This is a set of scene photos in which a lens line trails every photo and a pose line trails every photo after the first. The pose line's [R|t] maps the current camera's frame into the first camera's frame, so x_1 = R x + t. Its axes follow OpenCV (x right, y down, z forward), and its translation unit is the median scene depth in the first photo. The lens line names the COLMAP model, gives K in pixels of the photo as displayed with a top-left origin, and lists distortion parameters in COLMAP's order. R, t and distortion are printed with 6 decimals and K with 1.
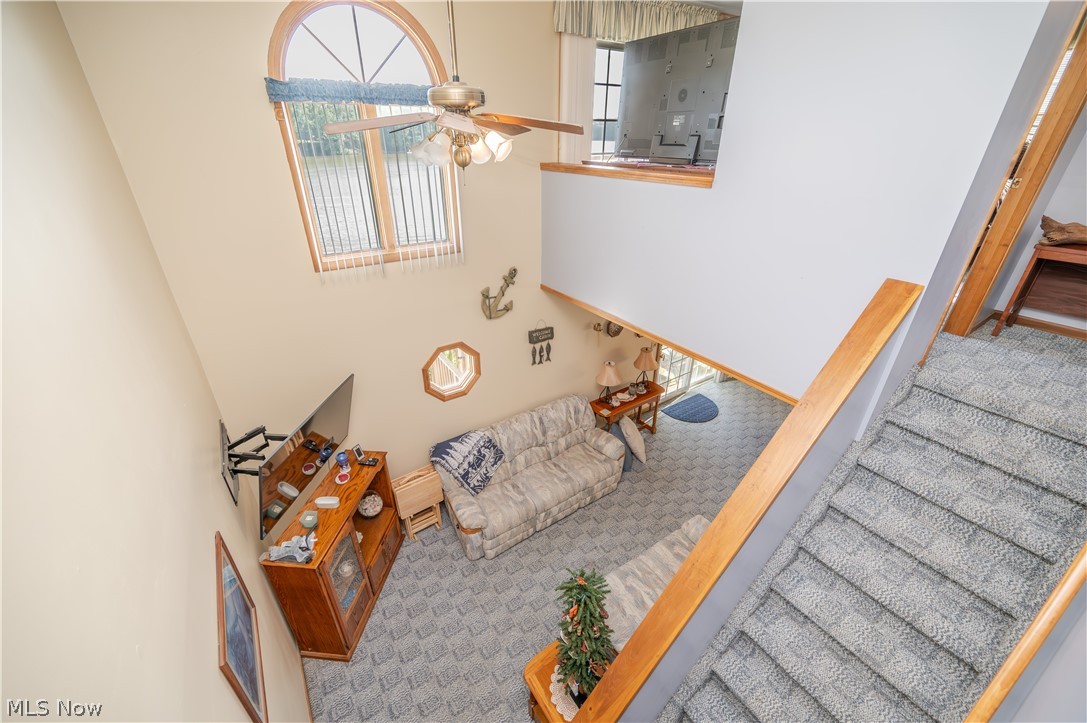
lens RADIAL K [[437.6, 0, 543.3], [0, 437.6, 364.8], [0, 0, 1]] dist [-0.001907, -0.000289]
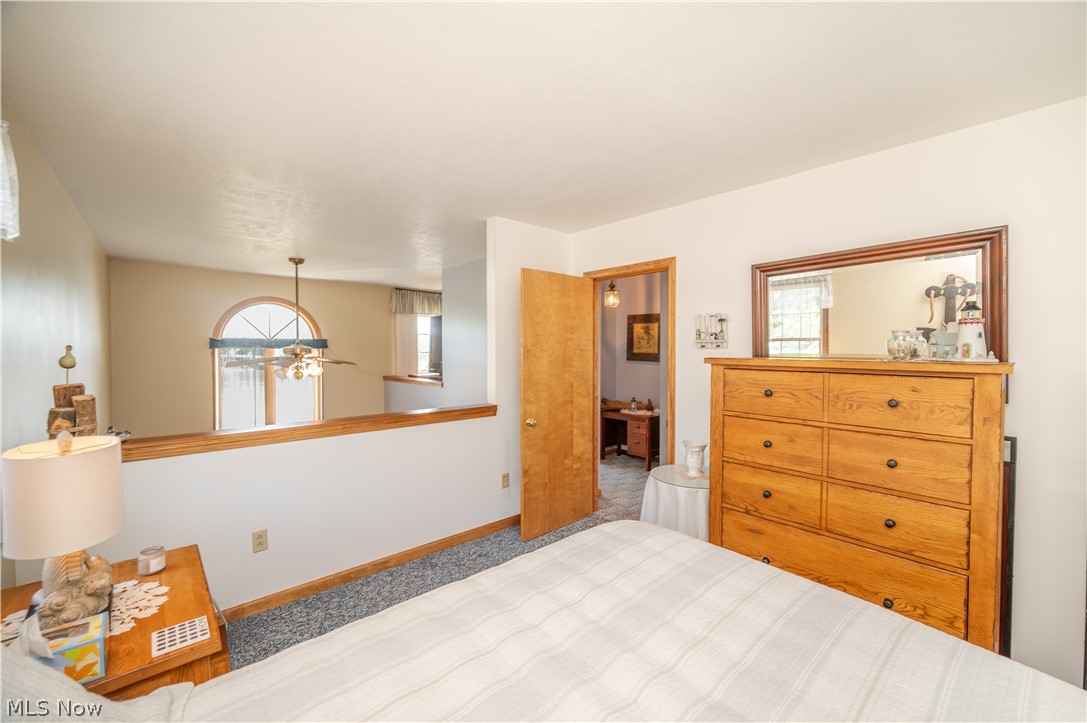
lens RADIAL K [[432.4, 0, 542.8], [0, 432.4, 363.5], [0, 0, 1]] dist [0.001550, -0.000011]
pose [[0.990957, -0.004660, 0.134102, 0.330455], [0.063661, 0.896087, -0.439290, 0.222482], [-0.118120, 0.443854, 0.888280, -0.481714]]
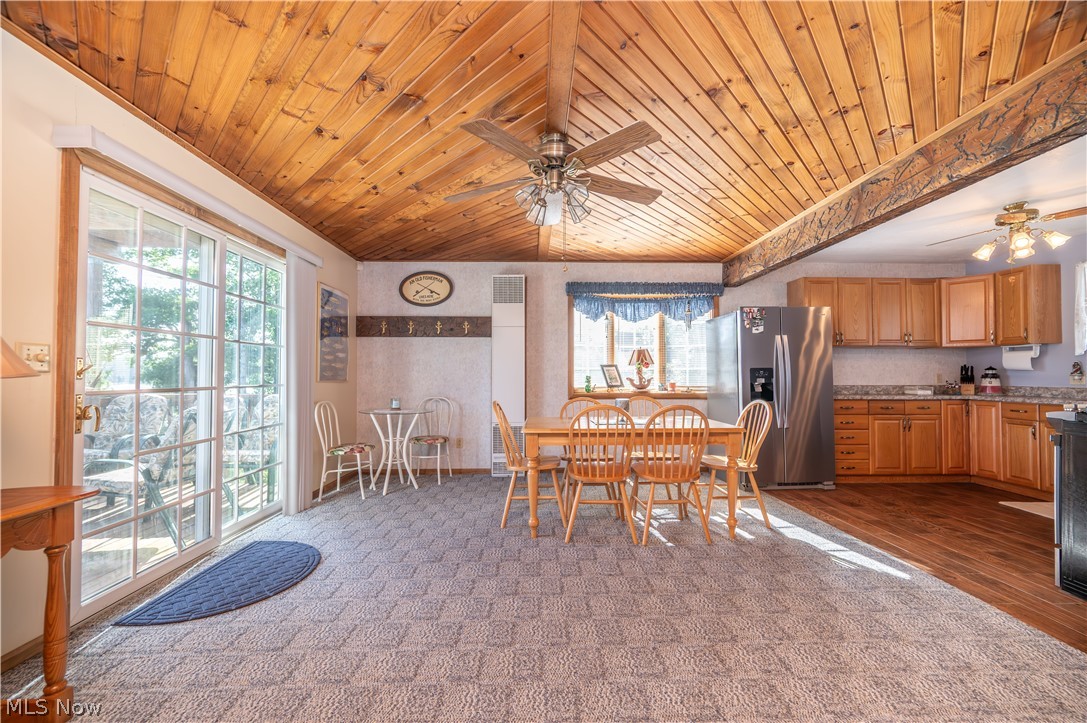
lens RADIAL K [[426.0, 0, 548.2], [0, 426.0, 365.1], [0, 0, 1]] dist [-0.001066, -0.000177]
pose [[0.532761, 0.019438, 0.846042, 0.271102], [0.397346, 0.876938, -0.270361, 0.206298], [-0.747182, 0.480210, 0.459475, 0.867477]]
